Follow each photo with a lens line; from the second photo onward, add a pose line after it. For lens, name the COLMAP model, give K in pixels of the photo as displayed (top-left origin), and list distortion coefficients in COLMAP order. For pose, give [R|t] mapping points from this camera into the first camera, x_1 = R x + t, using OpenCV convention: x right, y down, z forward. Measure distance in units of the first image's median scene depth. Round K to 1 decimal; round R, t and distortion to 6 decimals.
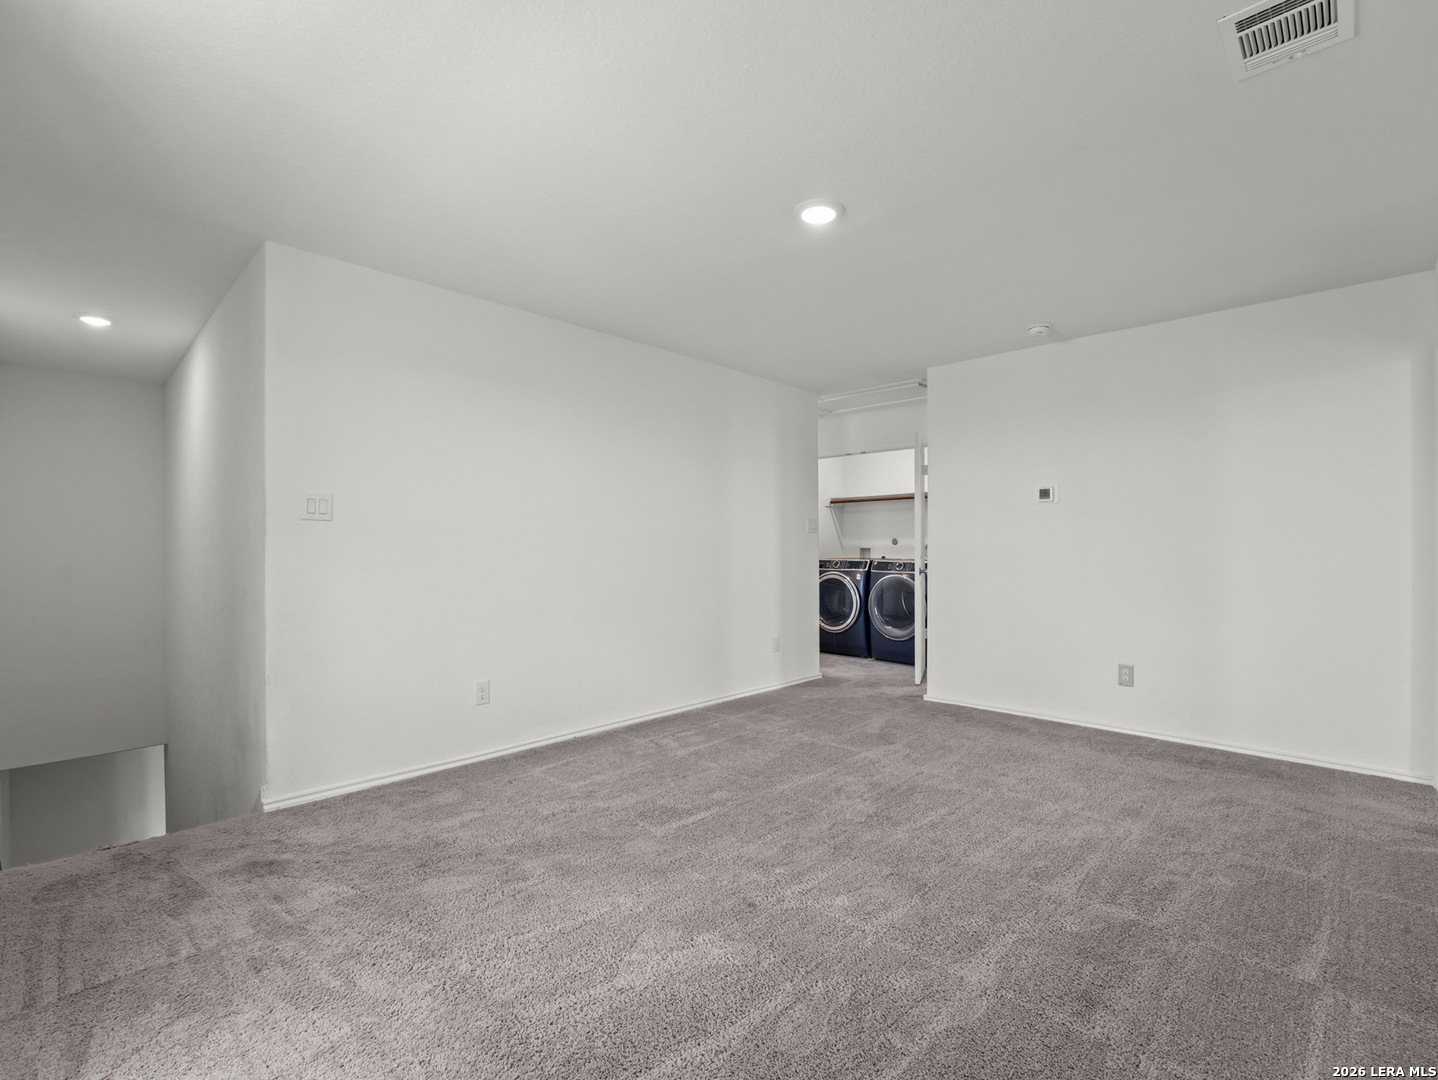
lens RADIAL K [[662.1, 0, 717.0], [0, 662.1, 539.1], [0, 0, 1]] dist [-0.027779, 0.002355]
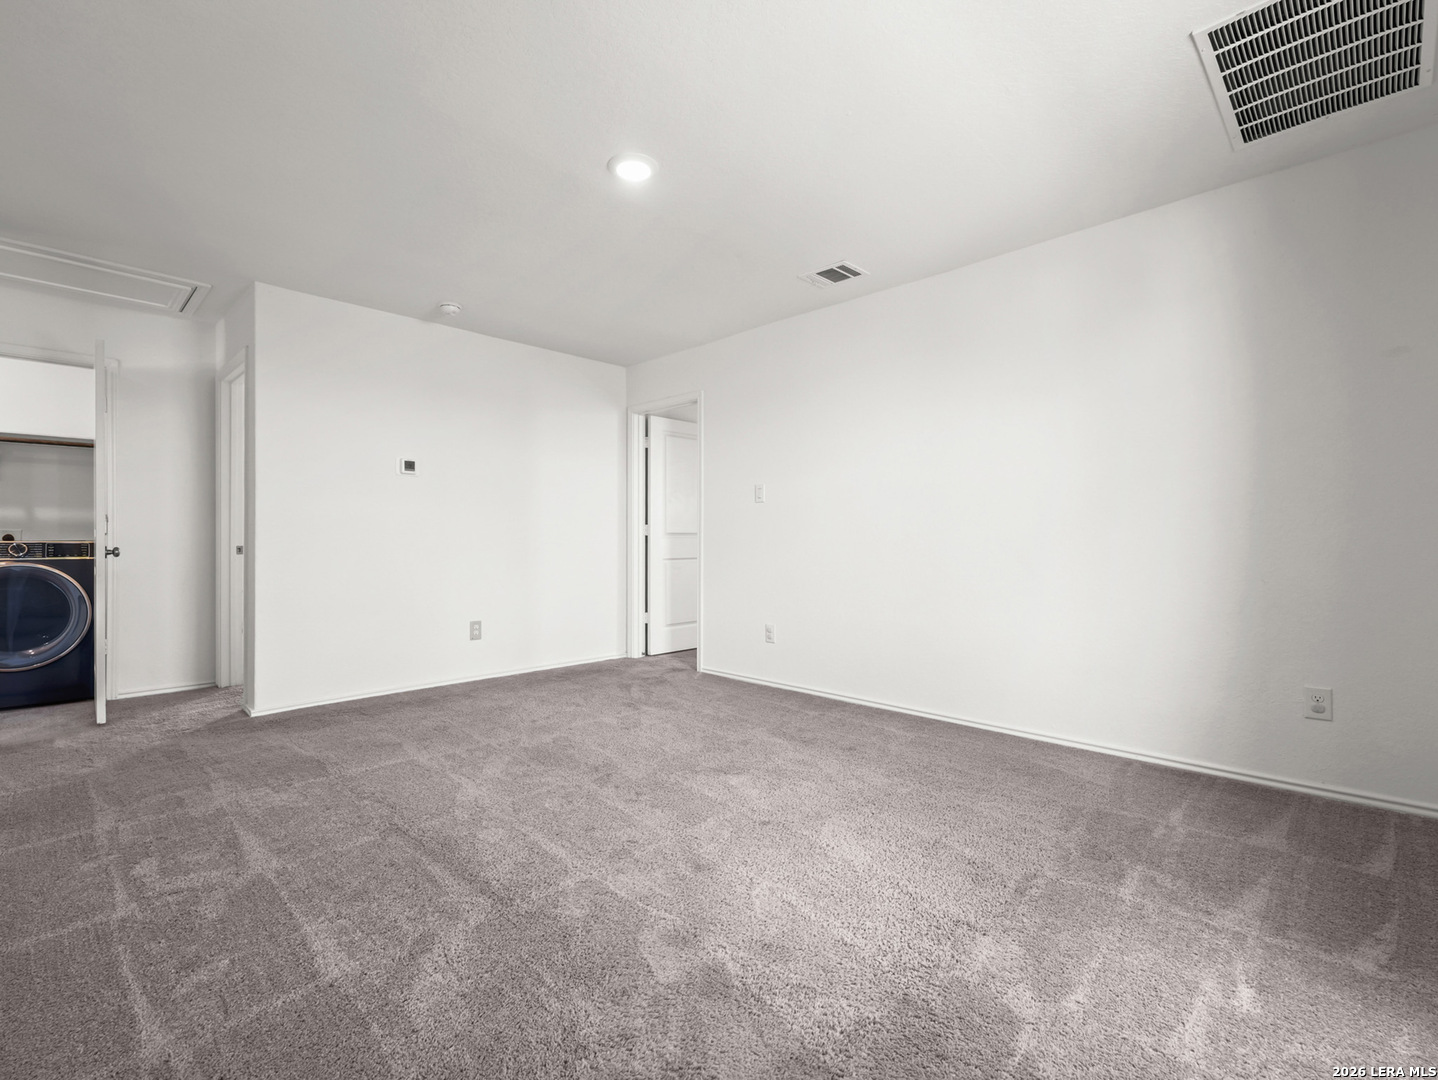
lens RADIAL K [[662.1, 0, 717.6], [0, 662.1, 543.8], [0, 0, 1]] dist [-0.027779, 0.002355]
pose [[-0.024663, -0.002629, 0.999692, -0.552381], [-0.006978, 0.999973, 0.002457, 0.047384], [-0.999671, -0.006915, -0.024681, 0.589993]]
